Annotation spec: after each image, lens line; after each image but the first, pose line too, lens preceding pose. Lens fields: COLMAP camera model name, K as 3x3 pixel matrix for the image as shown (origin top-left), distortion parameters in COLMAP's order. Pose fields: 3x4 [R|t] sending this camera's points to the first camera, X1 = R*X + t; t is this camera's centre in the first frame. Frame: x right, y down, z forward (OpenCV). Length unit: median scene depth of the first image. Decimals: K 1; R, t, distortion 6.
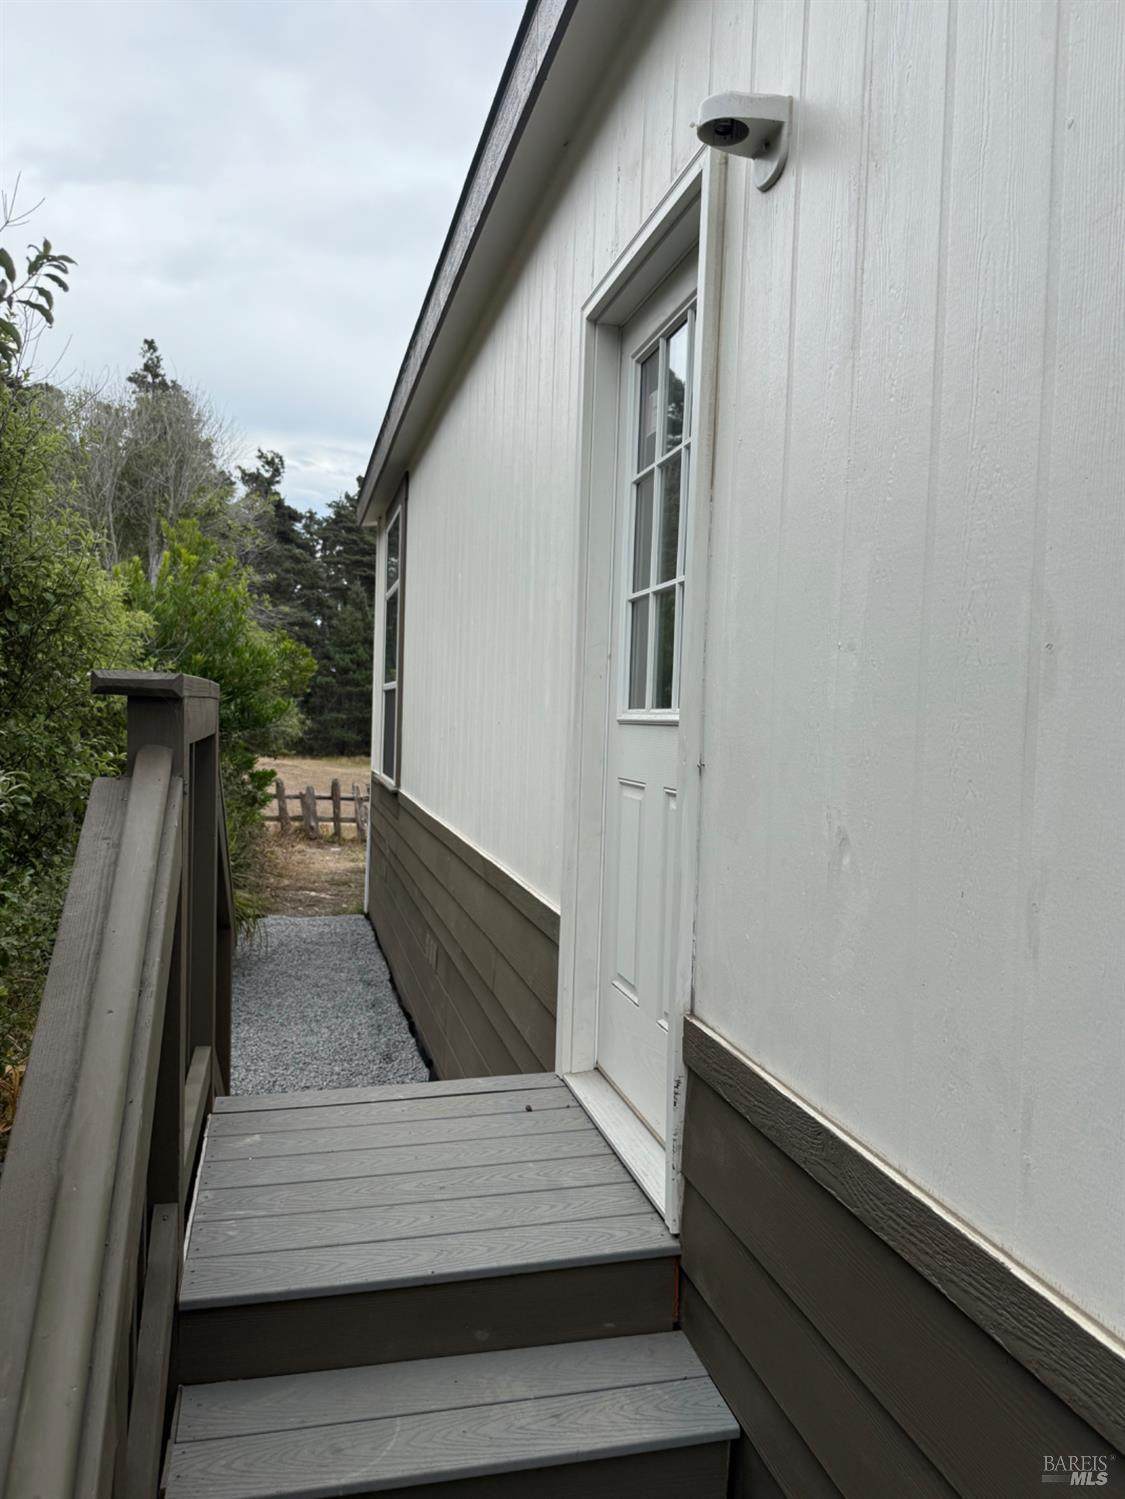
lens RADIAL K [[1056.1, 0, 562.5], [0, 1056.1, 749.5], [0, 0, 1]] dist [0.059867, -0.086717]
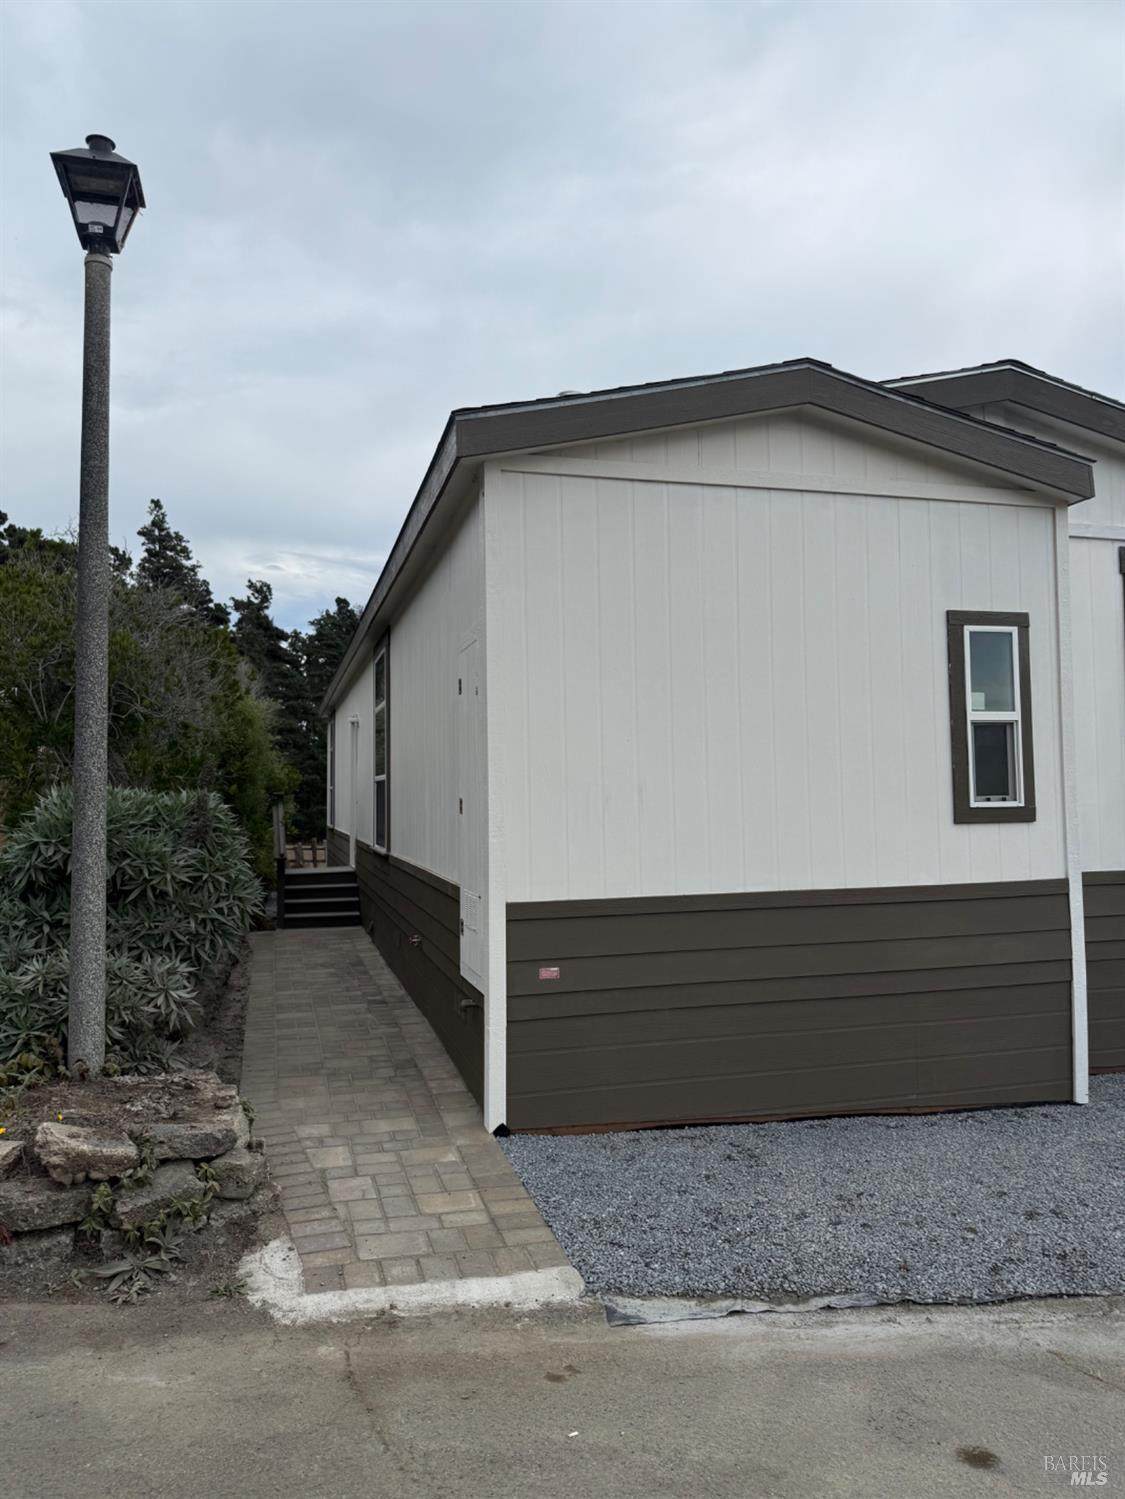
lens RADIAL K [[1056.1, 0, 562.5], [0, 1056.1, 749.5], [0, 0, 1]] dist [0.059867, -0.086717]
pose [[0.998925, -0.044889, 0.011565, 0.031540], [0.045672, 0.995760, -0.079854, 0.006507], [-0.007931, 0.080296, 0.996740, -0.131987]]
